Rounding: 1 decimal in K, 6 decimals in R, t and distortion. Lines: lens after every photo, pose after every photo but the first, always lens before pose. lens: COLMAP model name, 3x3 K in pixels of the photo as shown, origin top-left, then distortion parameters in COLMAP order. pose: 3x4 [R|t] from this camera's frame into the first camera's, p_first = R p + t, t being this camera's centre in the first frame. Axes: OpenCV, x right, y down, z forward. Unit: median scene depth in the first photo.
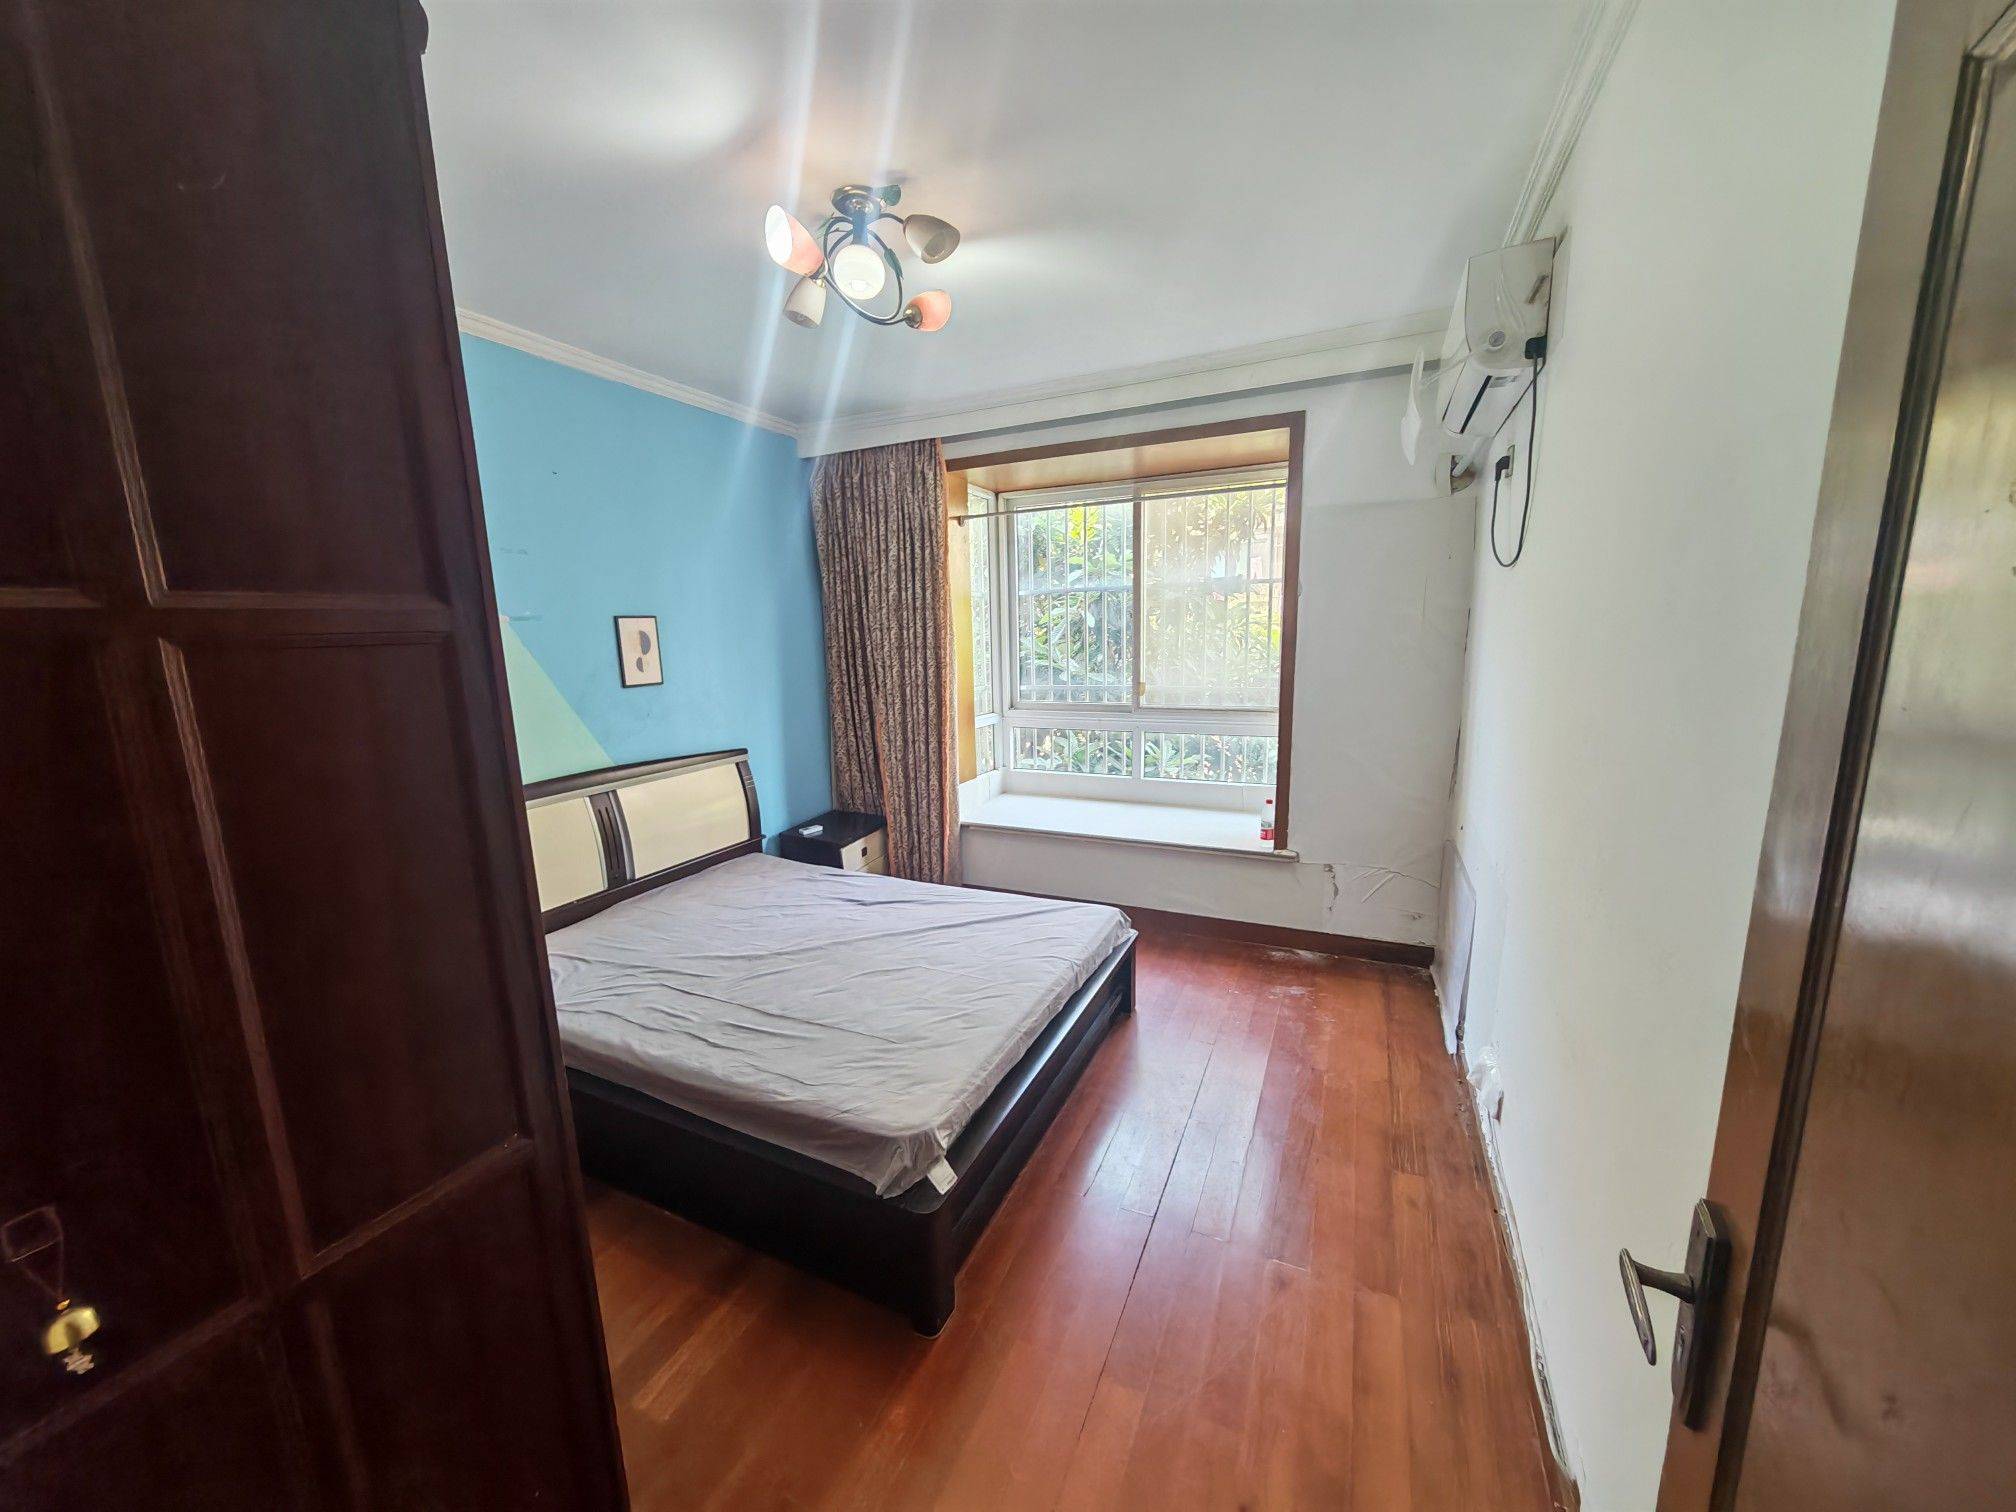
lens RADIAL K [[751.0, 0, 995.6], [0, 751.0, 754.0], [0, 0, 1]] dist [-0.001334, -0.000056]
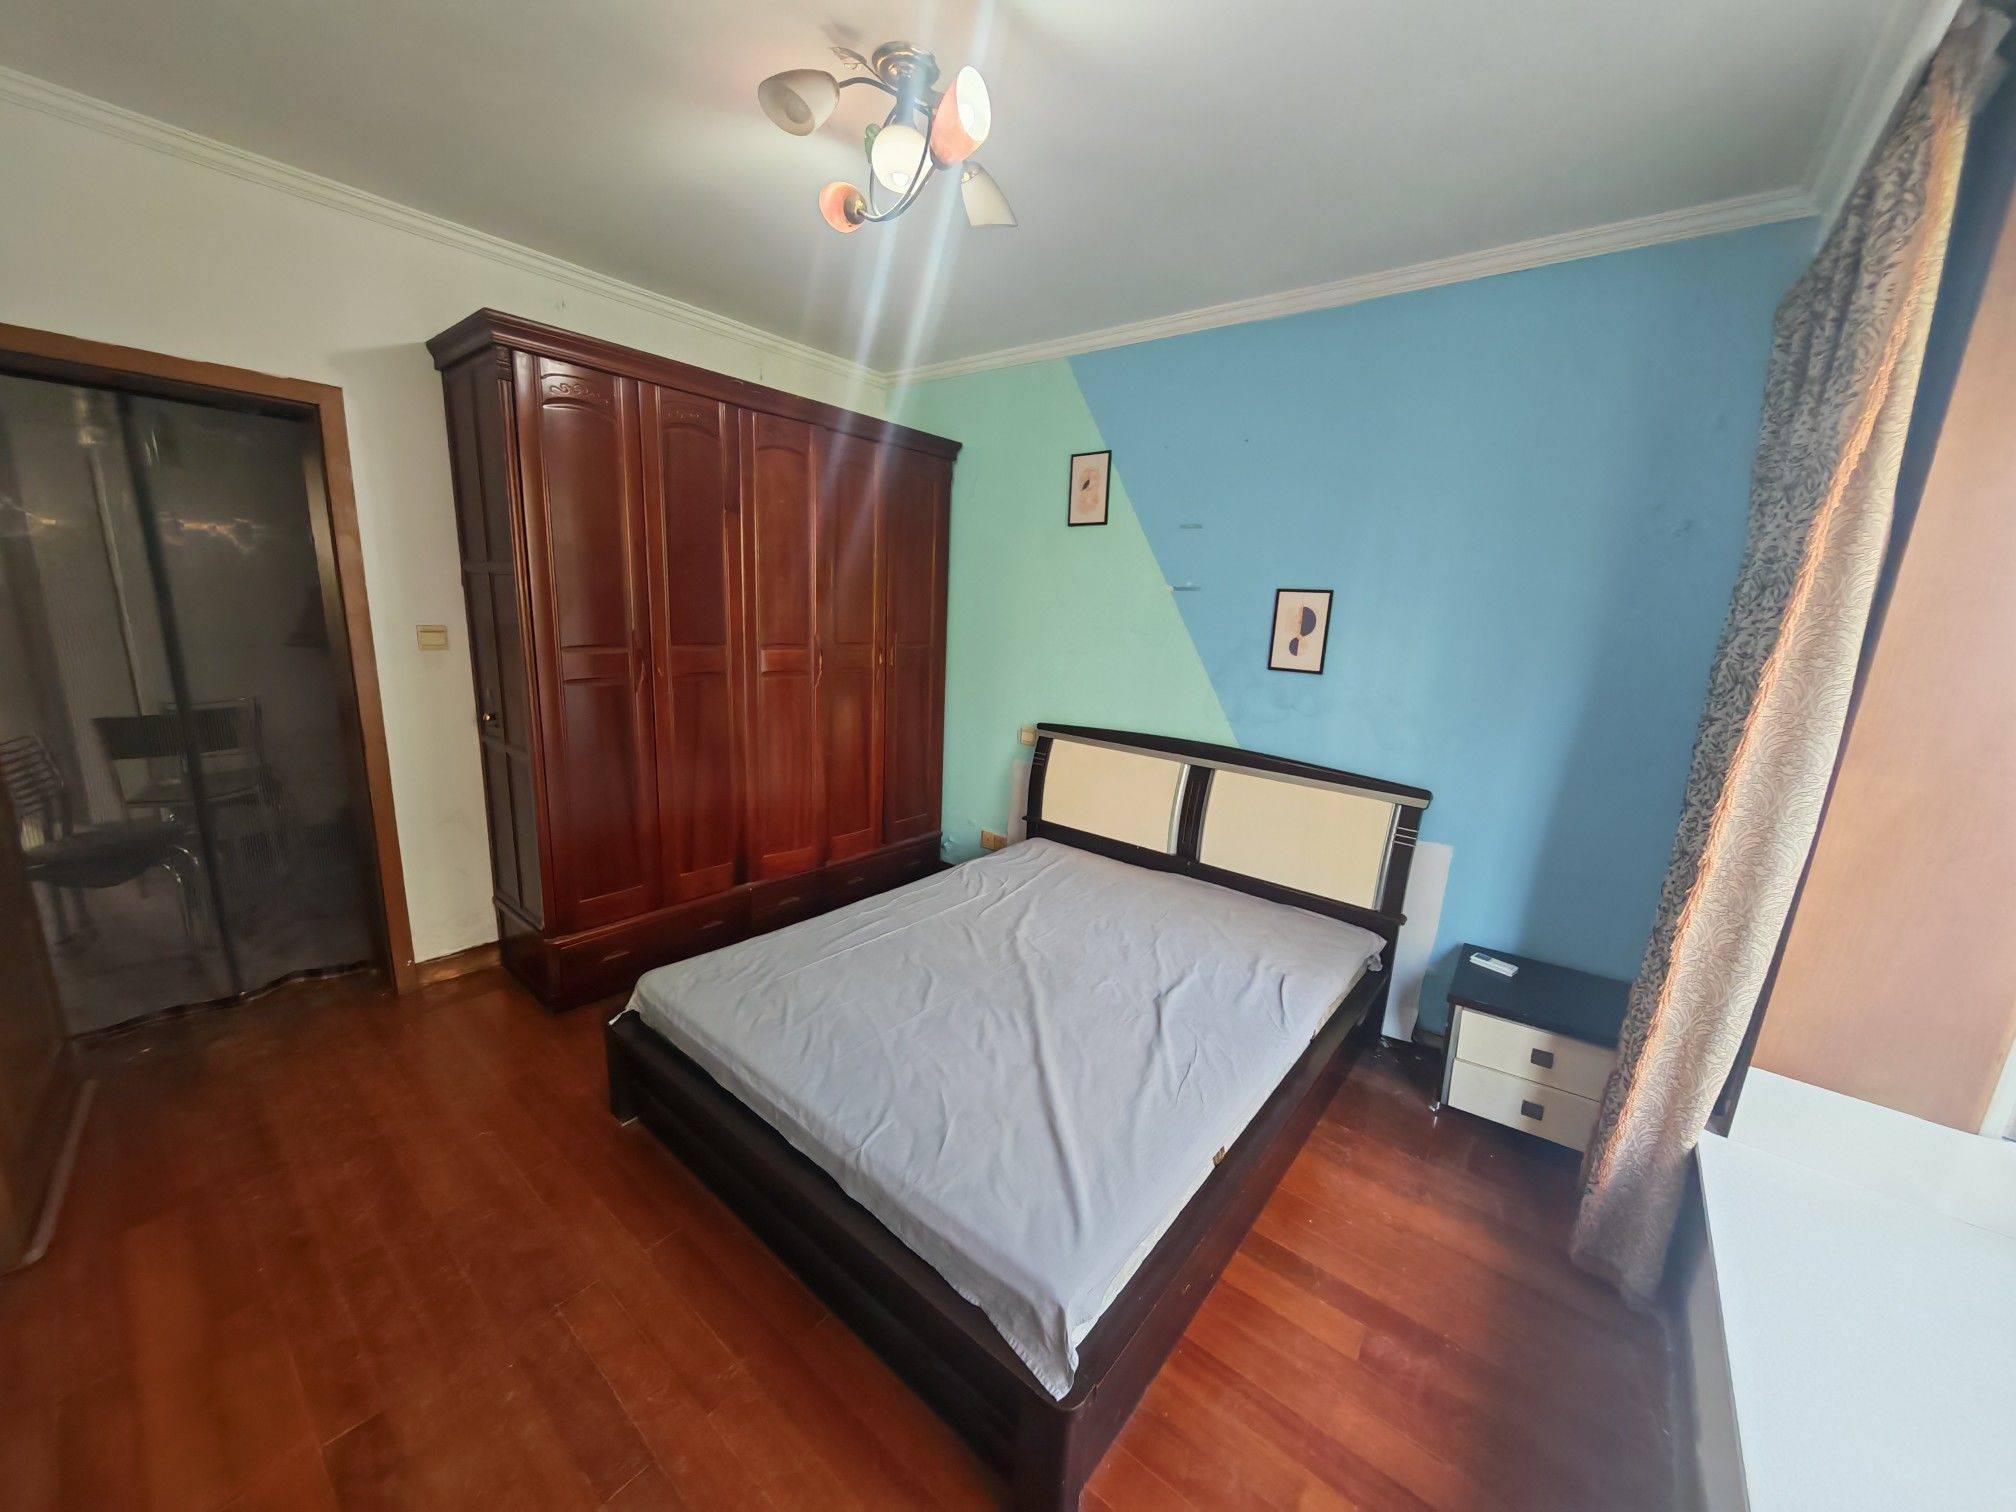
lens RADIAL K [[751.0, 0, 1009.1], [0, 751.0, 766.2], [0, 0, 1]] dist [-0.001334, -0.000056]
pose [[-0.222231, 0.231577, -0.947093, 0.442249], [-0.205355, 0.938476, 0.277656, -0.161302], [0.953123, 0.256194, -0.161003, 0.858747]]
